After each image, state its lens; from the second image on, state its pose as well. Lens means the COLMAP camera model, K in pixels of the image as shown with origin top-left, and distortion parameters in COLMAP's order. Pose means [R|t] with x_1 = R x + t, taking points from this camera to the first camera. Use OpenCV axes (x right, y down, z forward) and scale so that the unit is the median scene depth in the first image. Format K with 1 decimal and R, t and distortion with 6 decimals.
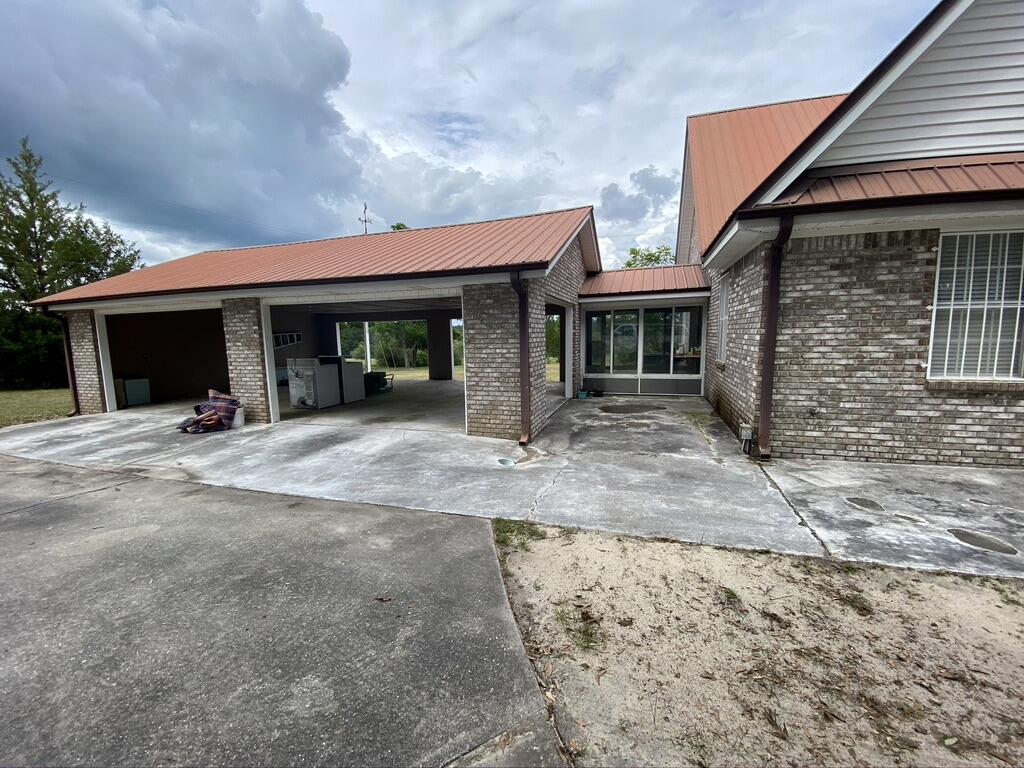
lens RADIAL K [[411.2, 0, 507.5], [0, 411.2, 391.7], [0, 0, 1]] dist [0.035104, -0.027175]
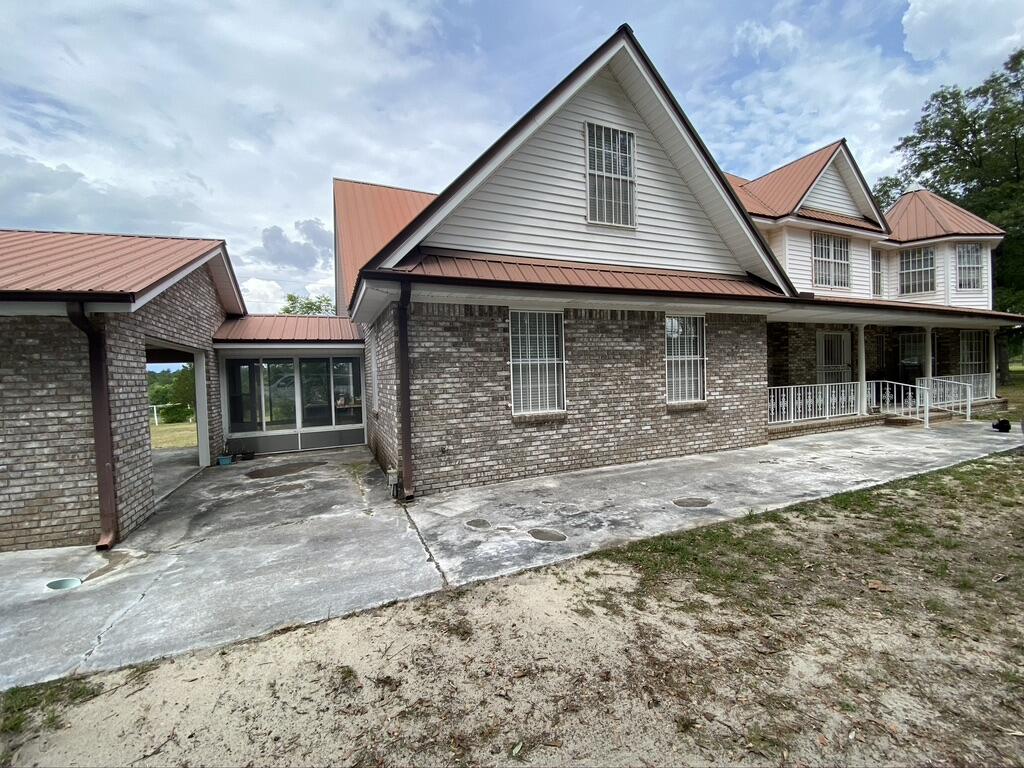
lens RADIAL K [[411.2, 0, 507.5], [0, 411.2, 391.7], [0, 0, 1]] dist [0.035104, -0.027175]
pose [[0.744610, -0.030304, 0.666812, 0.111309], [0.109127, 0.991055, -0.076820, -0.005355], [-0.658519, 0.129968, 0.741256, 0.013014]]
